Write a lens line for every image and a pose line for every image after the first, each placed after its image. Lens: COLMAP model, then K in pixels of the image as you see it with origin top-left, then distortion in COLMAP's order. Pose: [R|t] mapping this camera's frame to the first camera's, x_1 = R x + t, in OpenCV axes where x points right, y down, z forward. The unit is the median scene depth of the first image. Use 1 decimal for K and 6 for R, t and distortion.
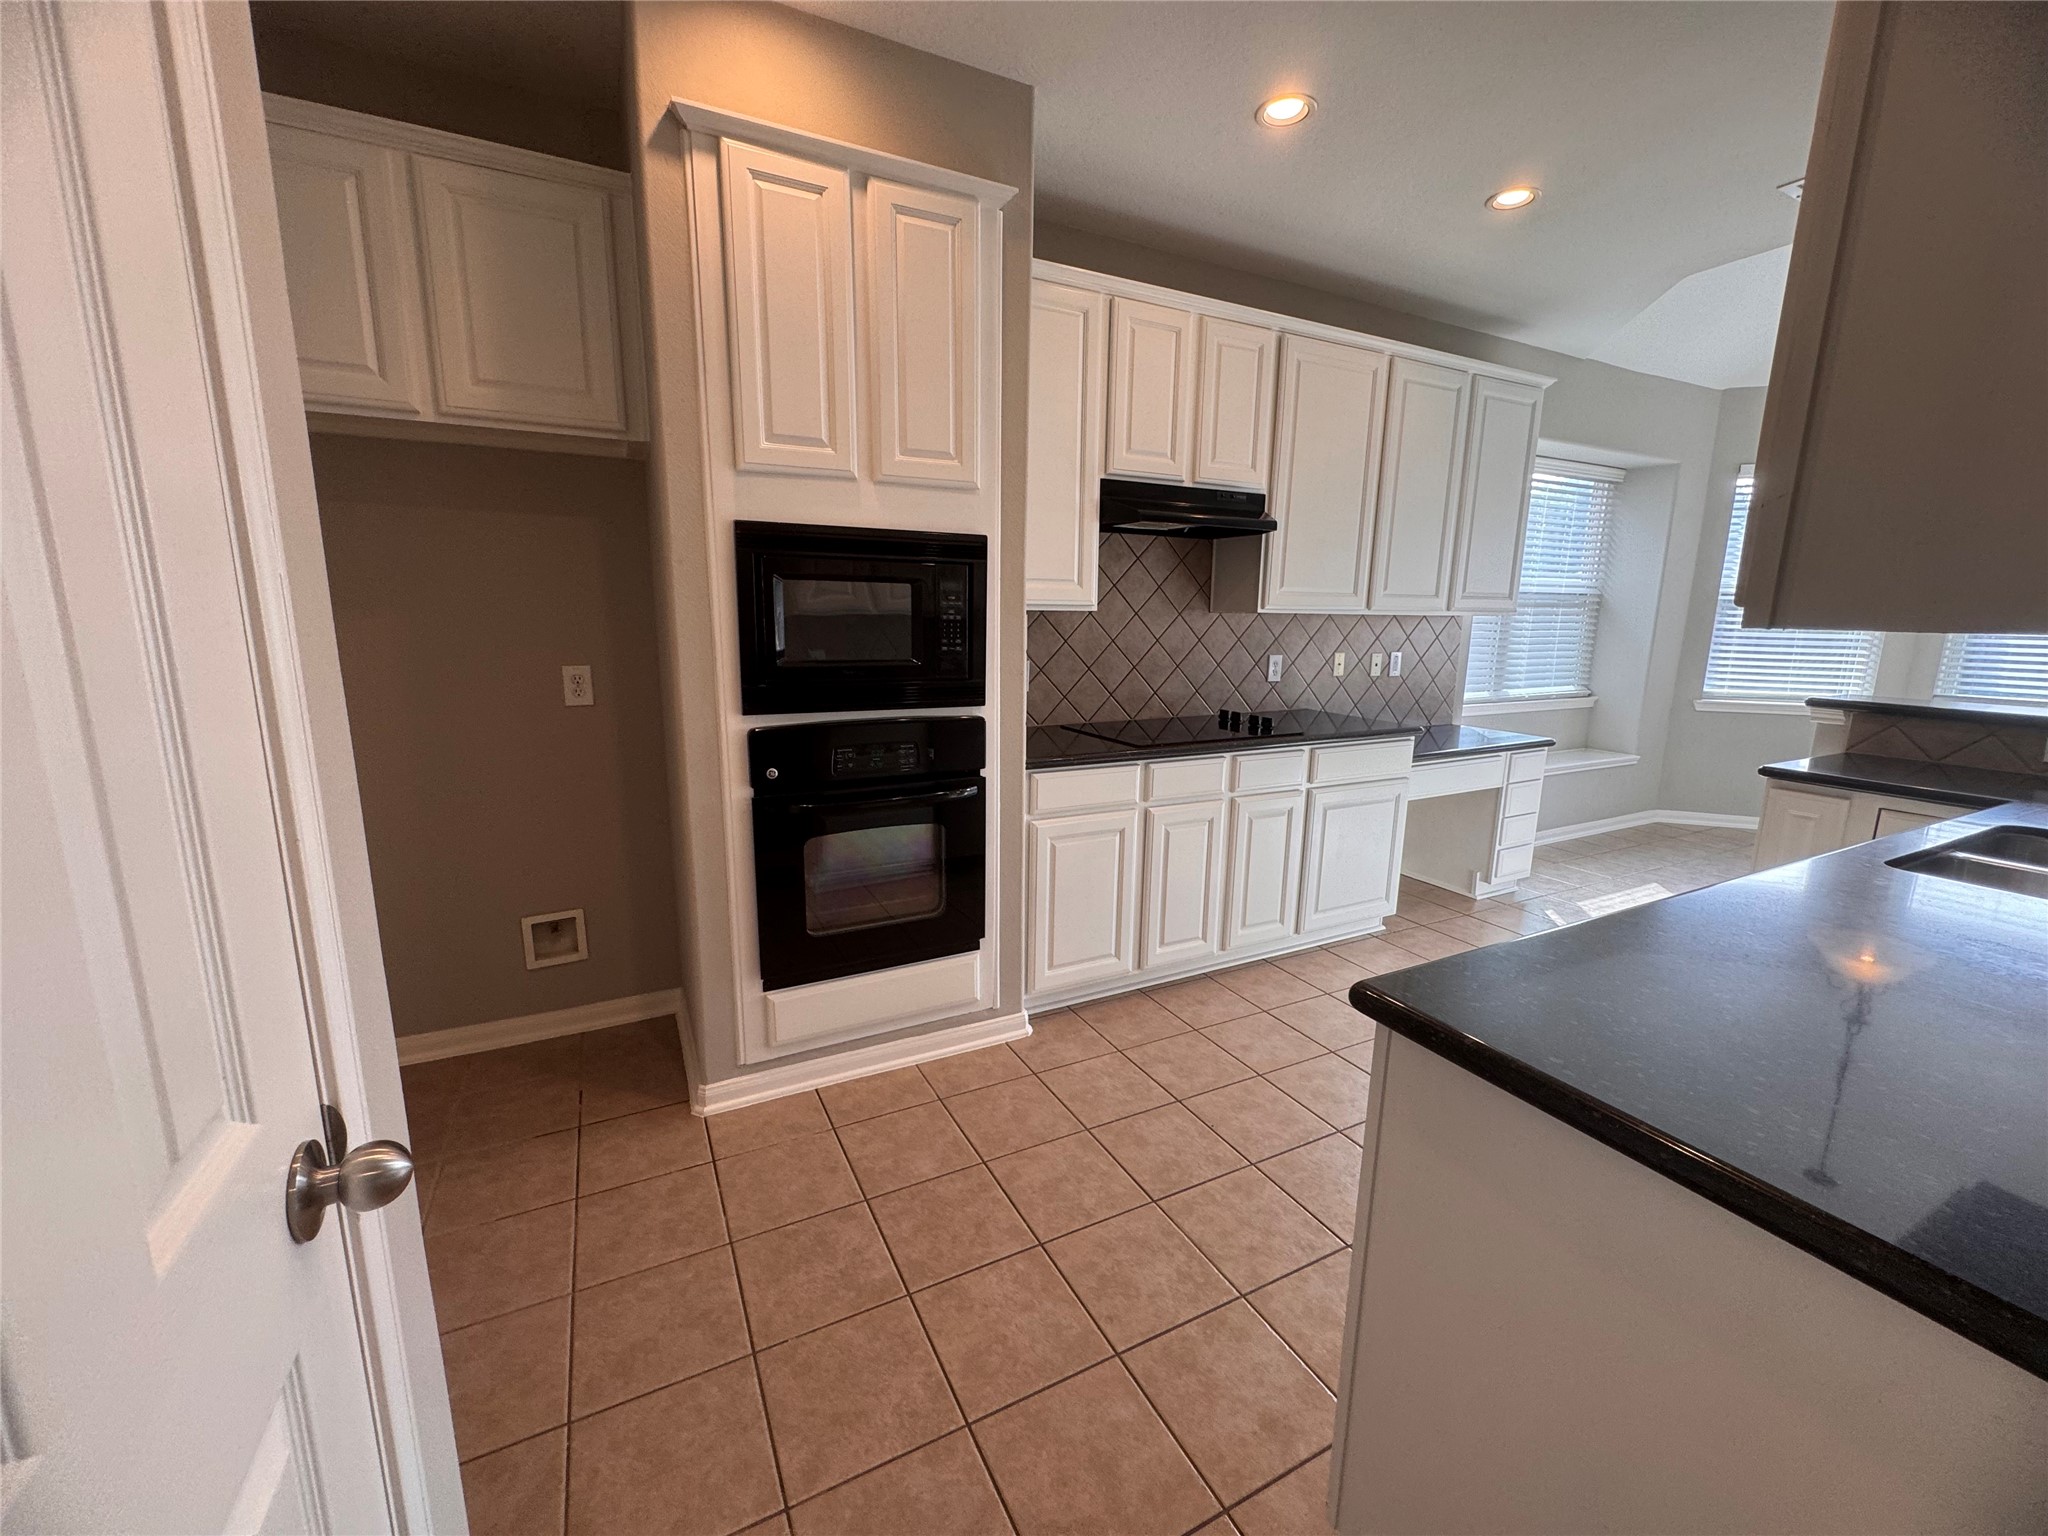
lens RADIAL K [[819.9, 0, 1022.3], [0, 819.9, 771.2], [0, 0, 1]] dist [-0.000115, -0.000016]
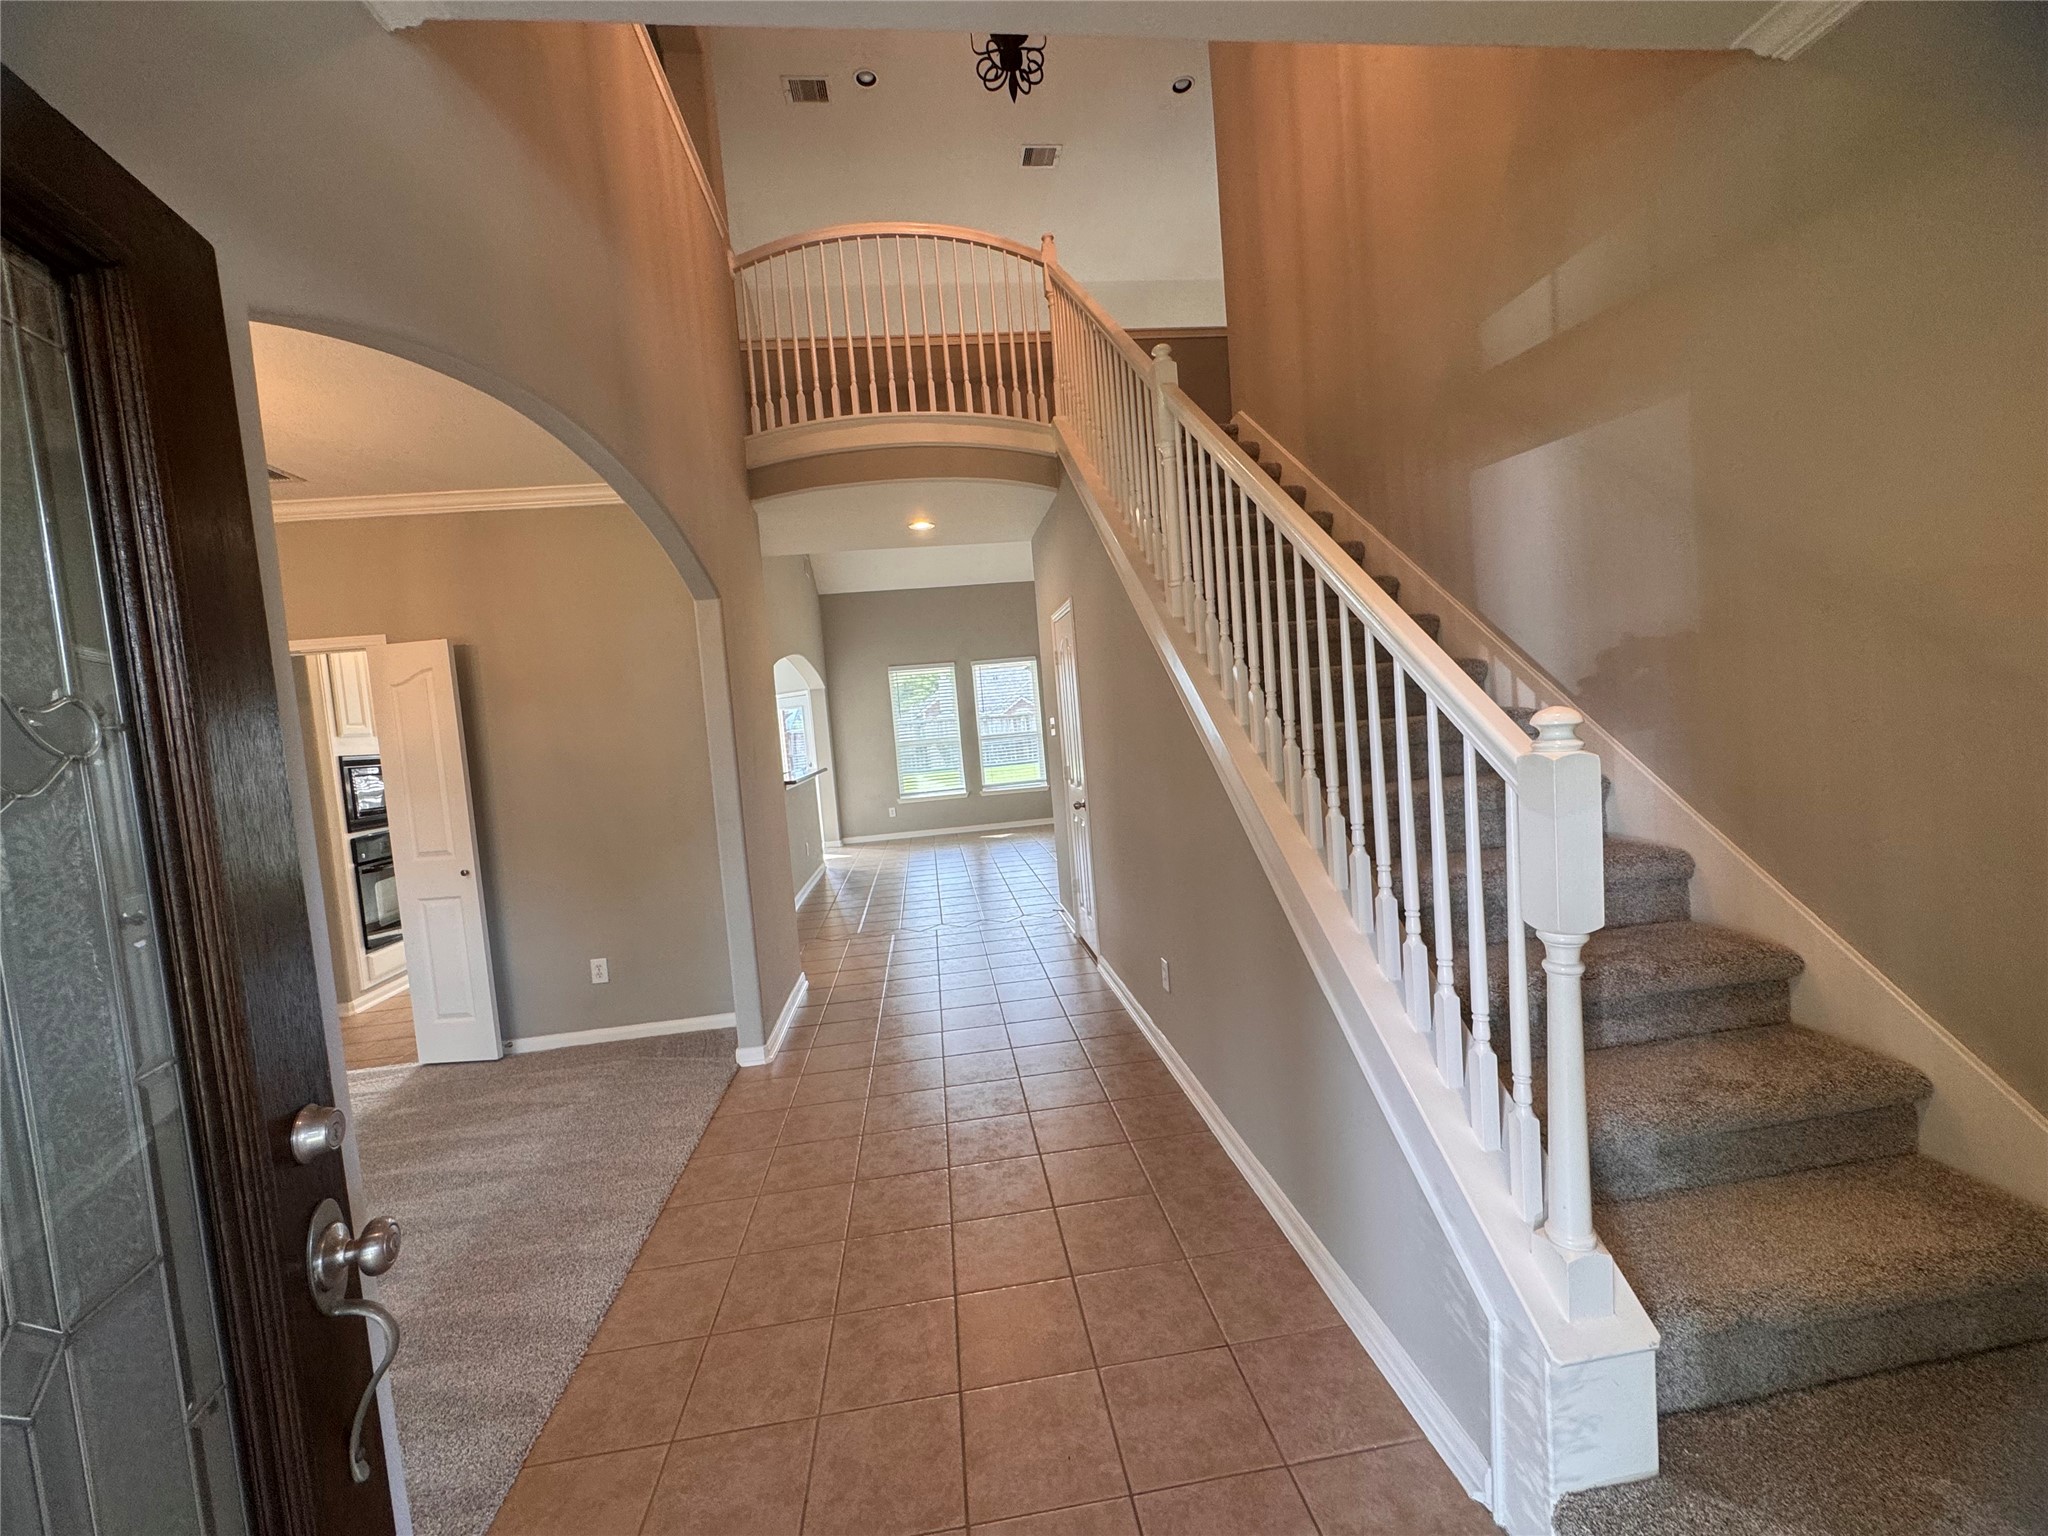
lens RADIAL K [[819.9, 0, 1022.5], [0, 819.9, 772.7], [0, 0, 1]] dist [-0.000115, -0.000016]
pose [[0.343839, -0.103127, 0.933349, -1.865529], [0.265436, 0.964089, 0.008739, 0.261771], [-0.900732, 0.244740, 0.358865, -1.674867]]
